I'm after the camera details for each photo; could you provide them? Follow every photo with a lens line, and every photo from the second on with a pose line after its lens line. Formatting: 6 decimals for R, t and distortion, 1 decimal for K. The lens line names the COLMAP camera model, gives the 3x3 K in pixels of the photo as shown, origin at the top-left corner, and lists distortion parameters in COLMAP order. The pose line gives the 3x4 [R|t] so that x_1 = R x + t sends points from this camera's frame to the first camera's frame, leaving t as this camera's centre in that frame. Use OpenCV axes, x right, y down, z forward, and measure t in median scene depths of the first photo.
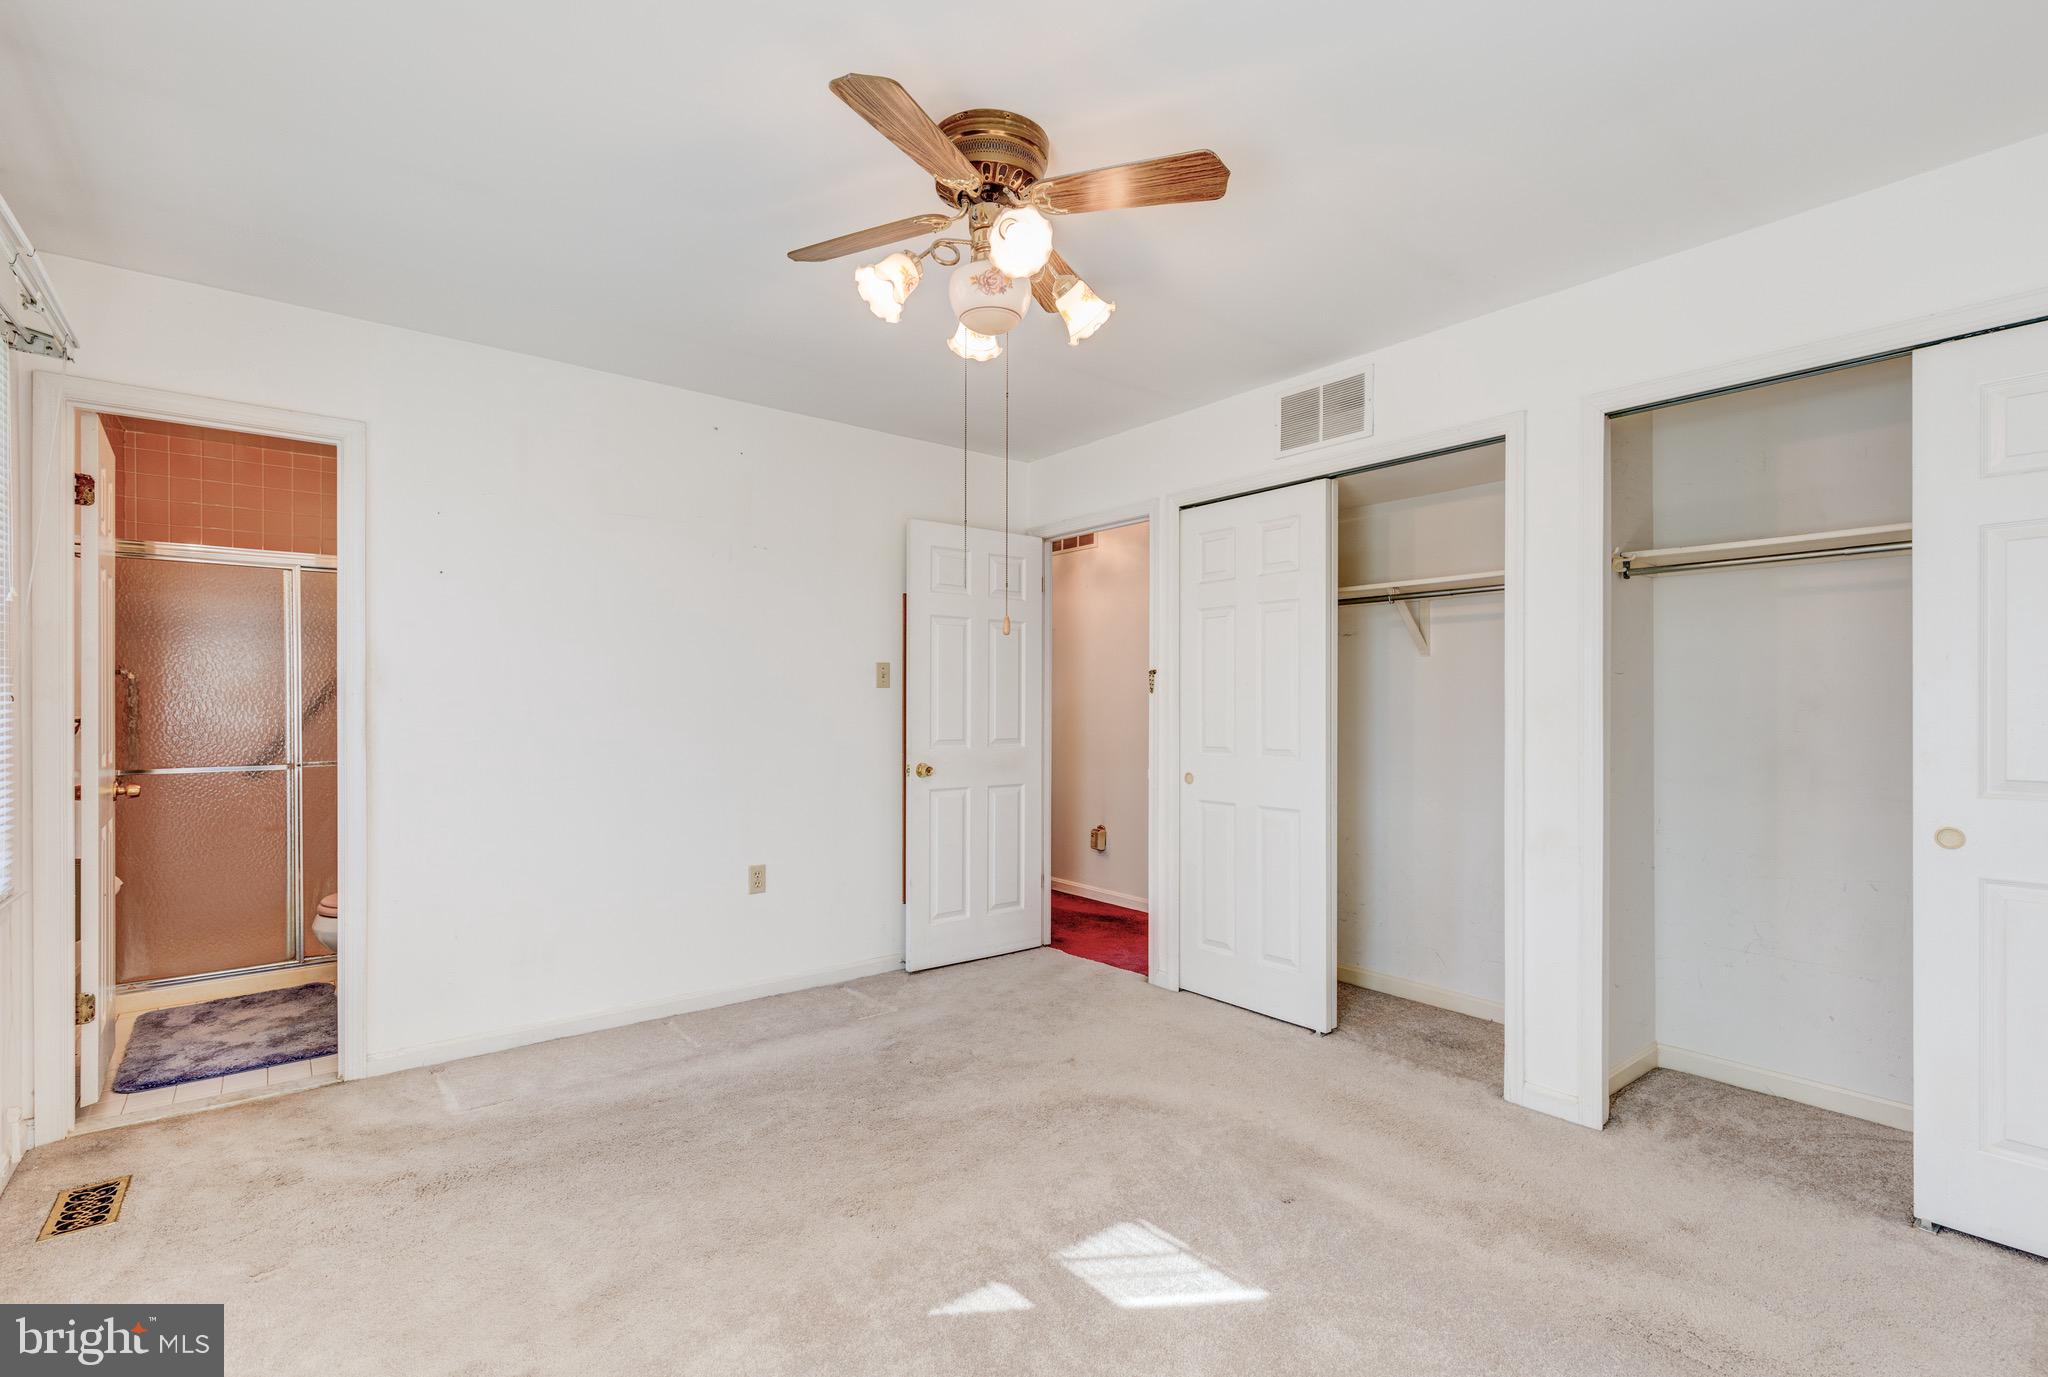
lens RADIAL K [[915.9, 0, 1036.2], [0, 915.9, 710.6], [0, 0, 1]] dist [-0.001487, -0.000215]
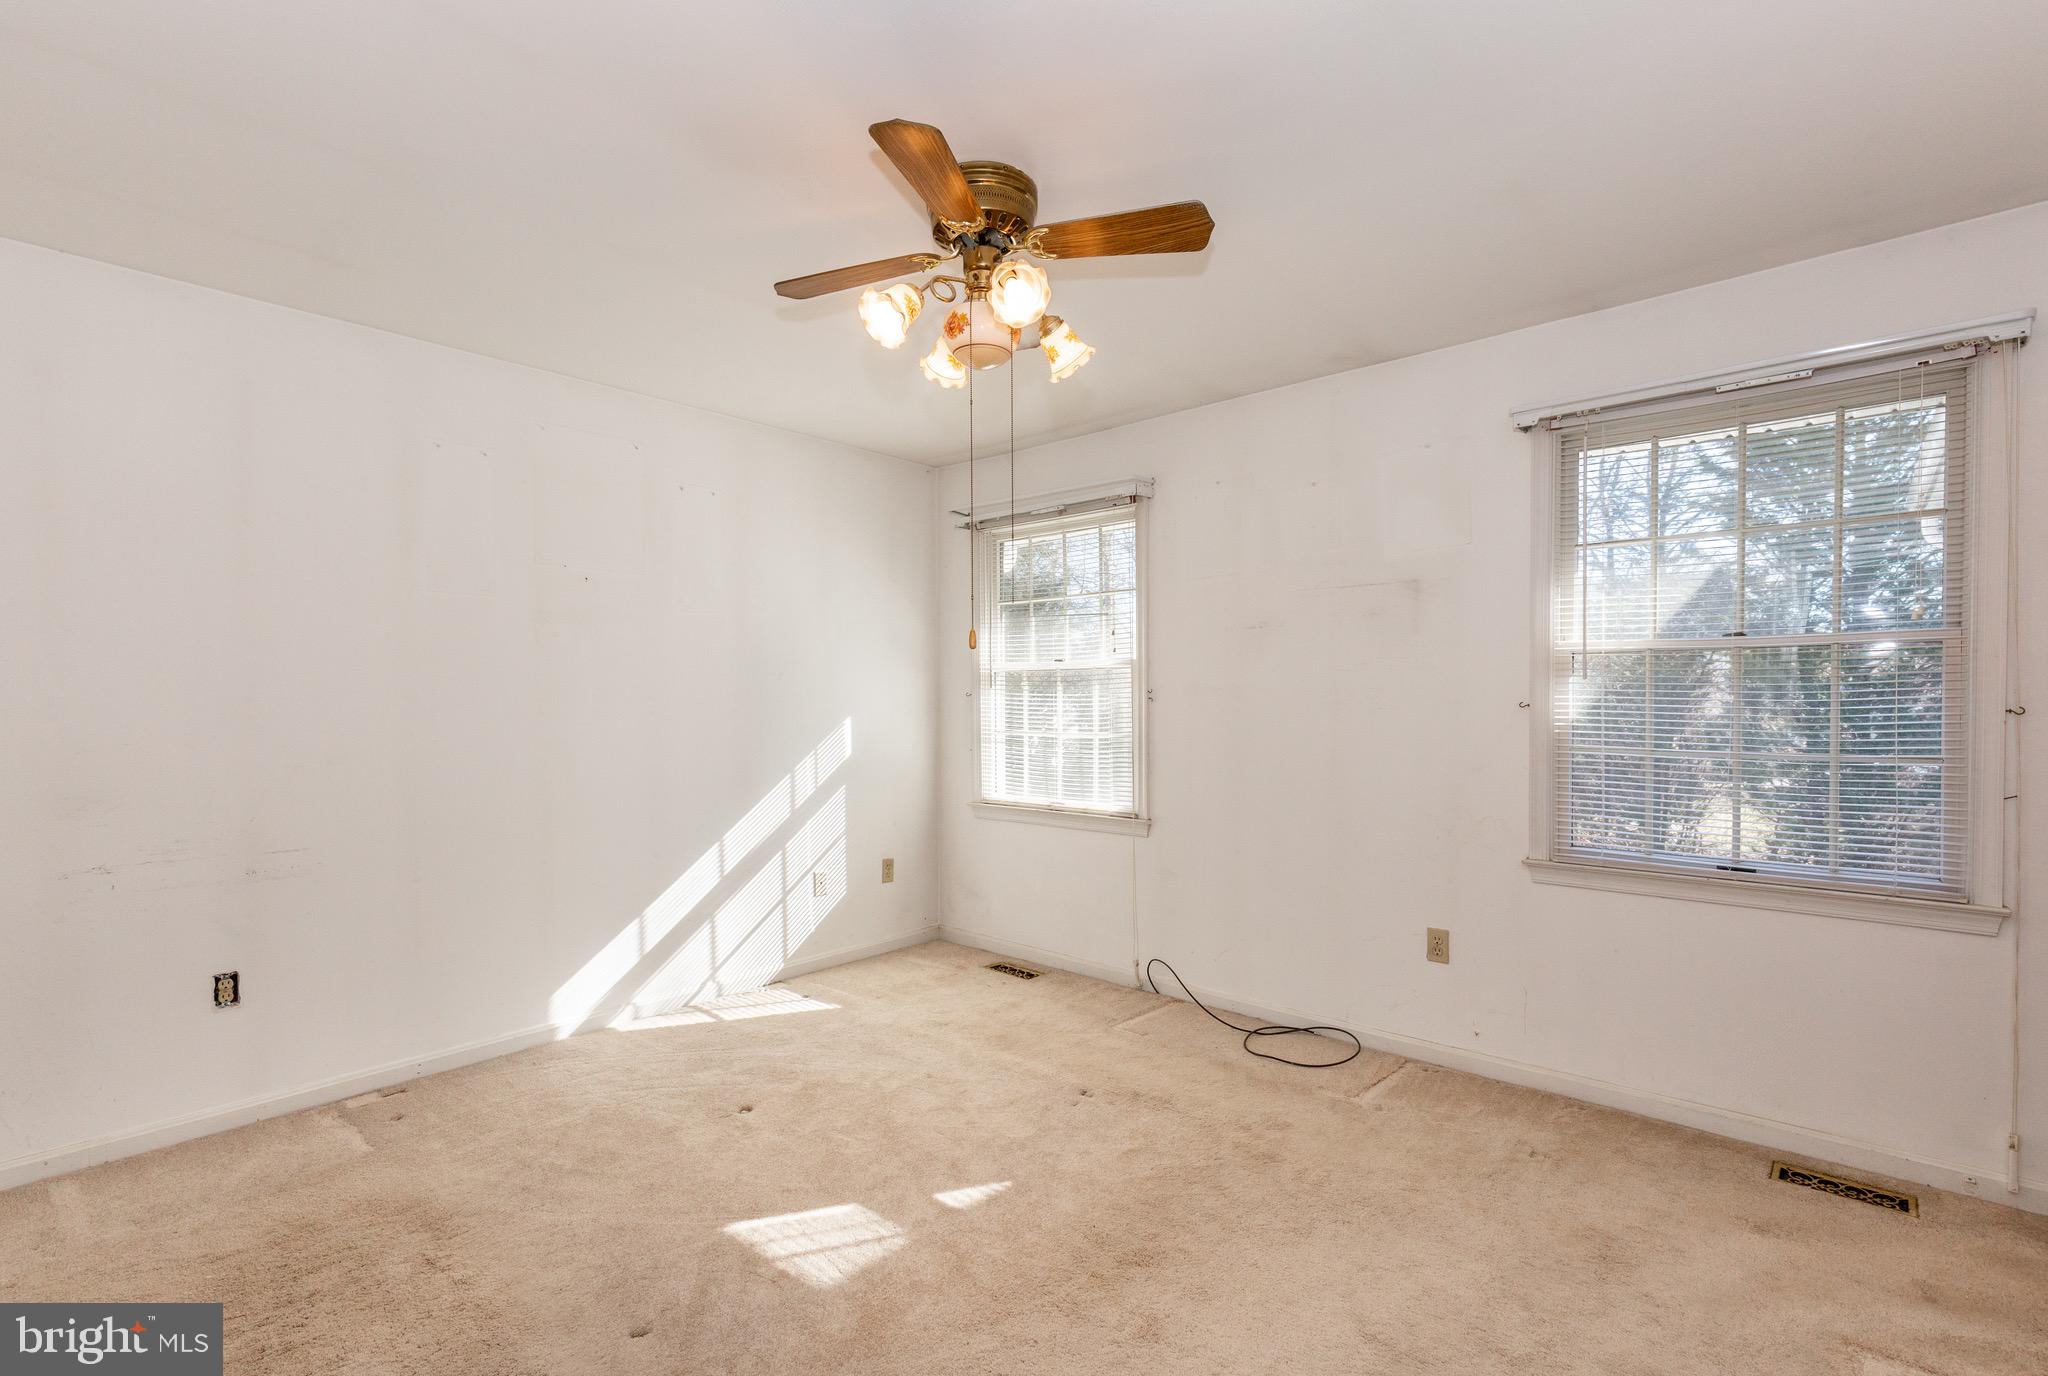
lens RADIAL K [[912.1, 0, 1018.1], [0, 912.1, 728.2], [0, 0, 1]] dist [-0.001791, -0.000202]
pose [[-0.987752, 0.006856, -0.155881, 0.039245], [0.001040, 0.999301, 0.037363, -0.018898], [0.156029, 0.036743, -0.987069, 1.305798]]
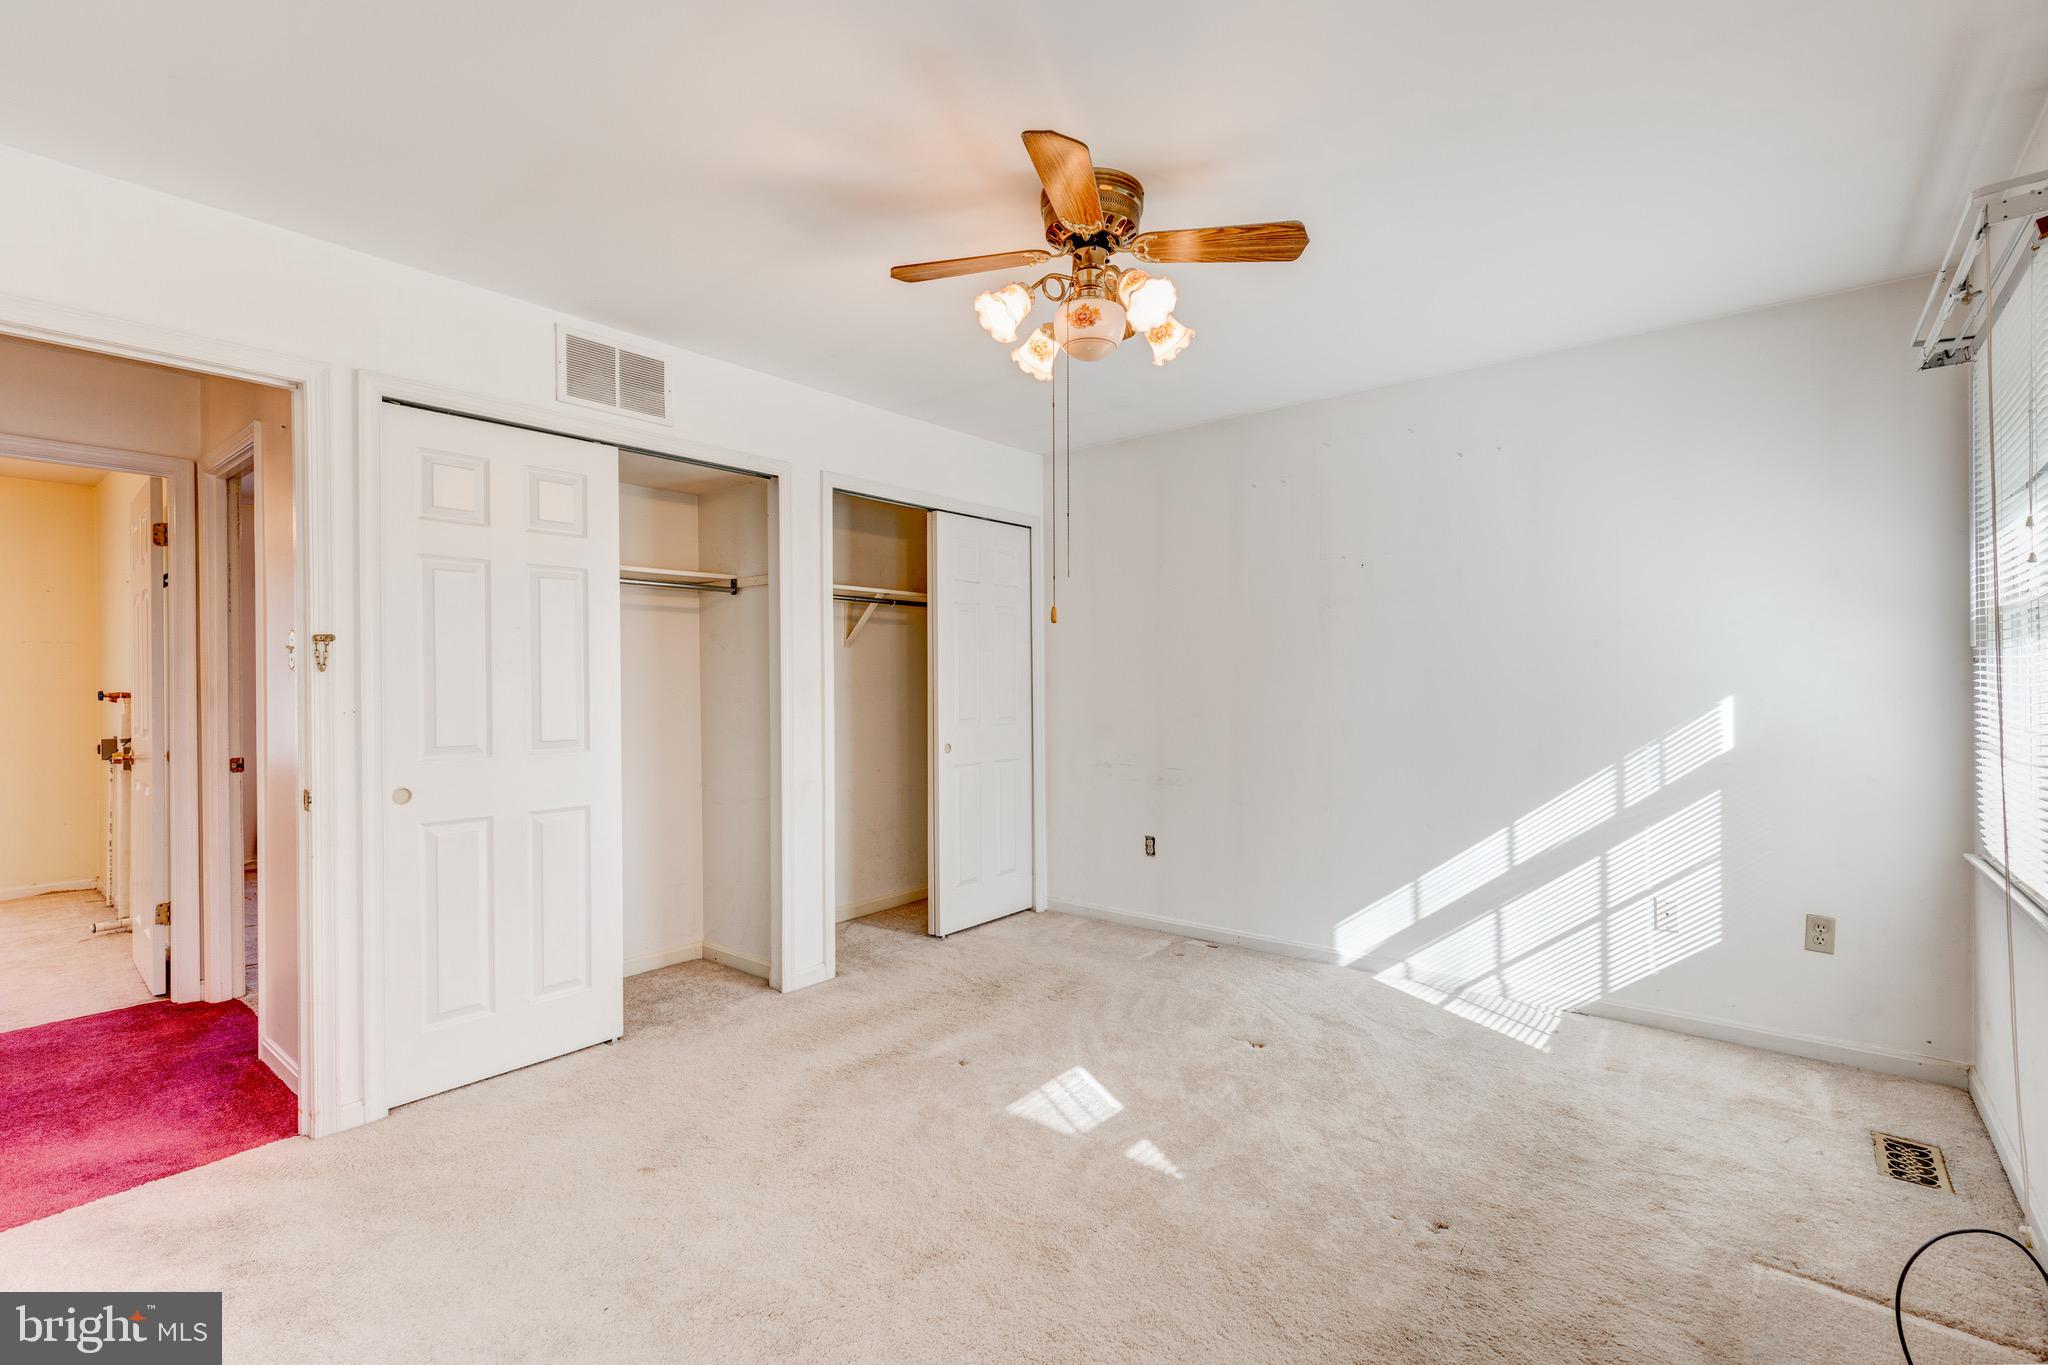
lens RADIAL K [[928.6, 0, 1037.1], [0, 928.6, 681.8], [0, 0, 1]] dist [0.002886, -0.000068]
pose [[-0.201492, -0.001260, 0.979489, -0.761528], [0.012004, 0.999921, 0.003756, -0.011500], [-0.979417, 0.012514, -0.201461, 0.830943]]
